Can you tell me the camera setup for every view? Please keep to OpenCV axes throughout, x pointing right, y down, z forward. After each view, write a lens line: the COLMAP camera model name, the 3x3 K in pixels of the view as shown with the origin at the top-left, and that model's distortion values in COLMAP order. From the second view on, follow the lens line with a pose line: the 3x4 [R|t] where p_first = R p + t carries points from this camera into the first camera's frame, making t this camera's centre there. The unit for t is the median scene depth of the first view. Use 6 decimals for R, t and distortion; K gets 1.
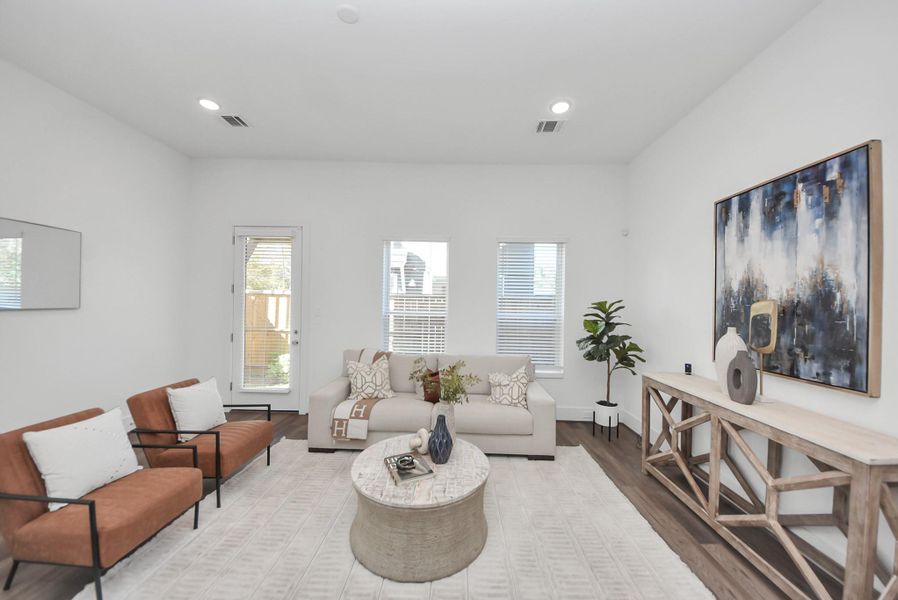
lens RADIAL K [[322.1, 0, 453.3], [0, 322.1, 301.9], [0, 0, 1]] dist [0.019520, -0.015896]
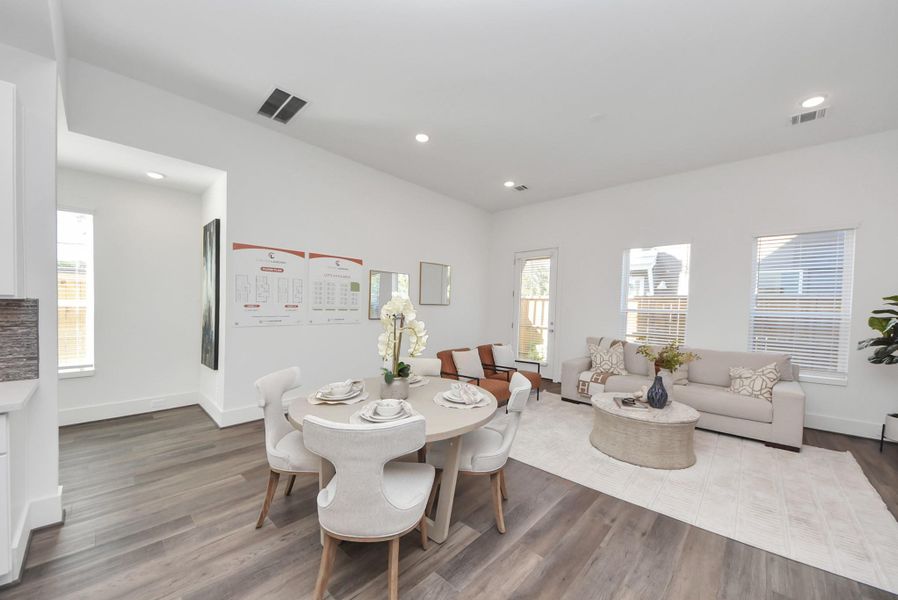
lens RADIAL K [[326.2, 0, 452.1], [0, 326.2, 320.5], [0, 0, 1]] dist [0.027045, -0.016308]
pose [[0.753926, 0.025495, -0.656464, 0.157149], [-0.003098, 0.999374, 0.035255, 0.044614], [0.656952, -0.024546, 0.753533, -0.472336]]
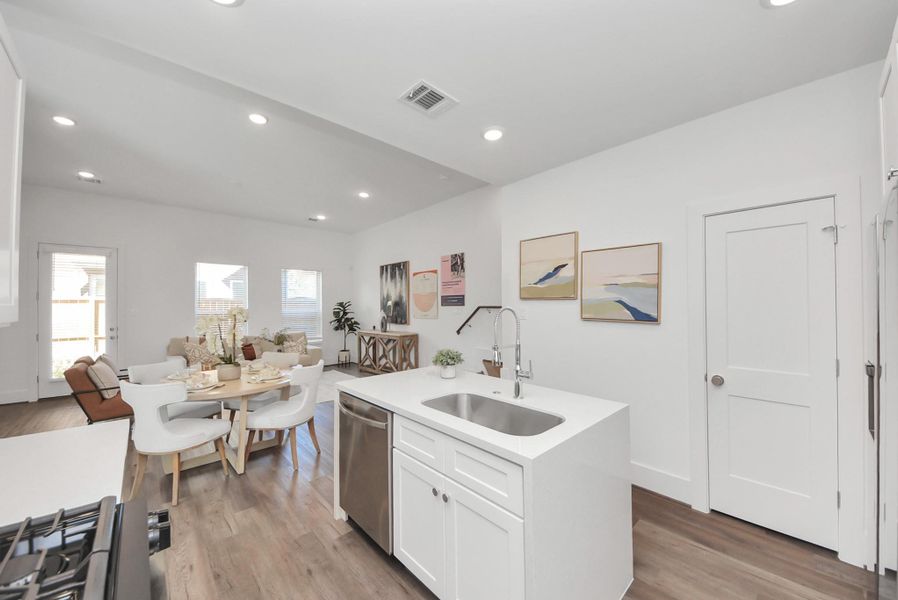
lens RADIAL K [[327.3, 0, 460.9], [0, 327.3, 303.5], [0, 0, 1]] dist [0.019695, -0.017151]
pose [[0.704983, -0.016290, 0.709037, -0.589717], [0.016644, 0.999841, 0.006423, 0.007157], [-0.709029, 0.007274, 0.705142, -1.234274]]
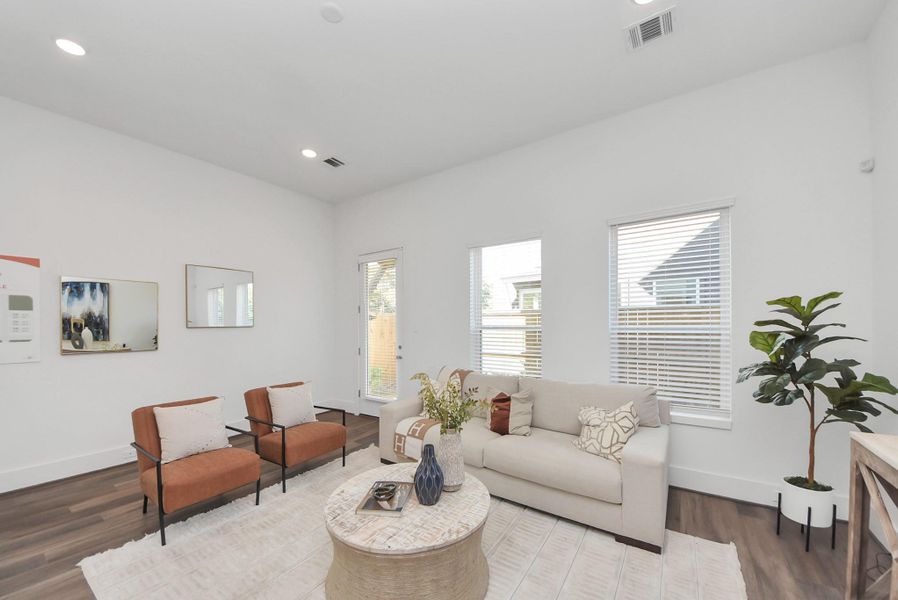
lens RADIAL K [[338.0, 0, 445.3], [0, 338.0, 326.6], [0, 0, 1]] dist [0.025530, -0.018872]
pose [[0.834830, -0.020324, -0.550132, 0.334513], [0.024757, 0.999693, 0.000635, 0.039368], [0.549950, -0.014149, 0.835077, 0.225081]]
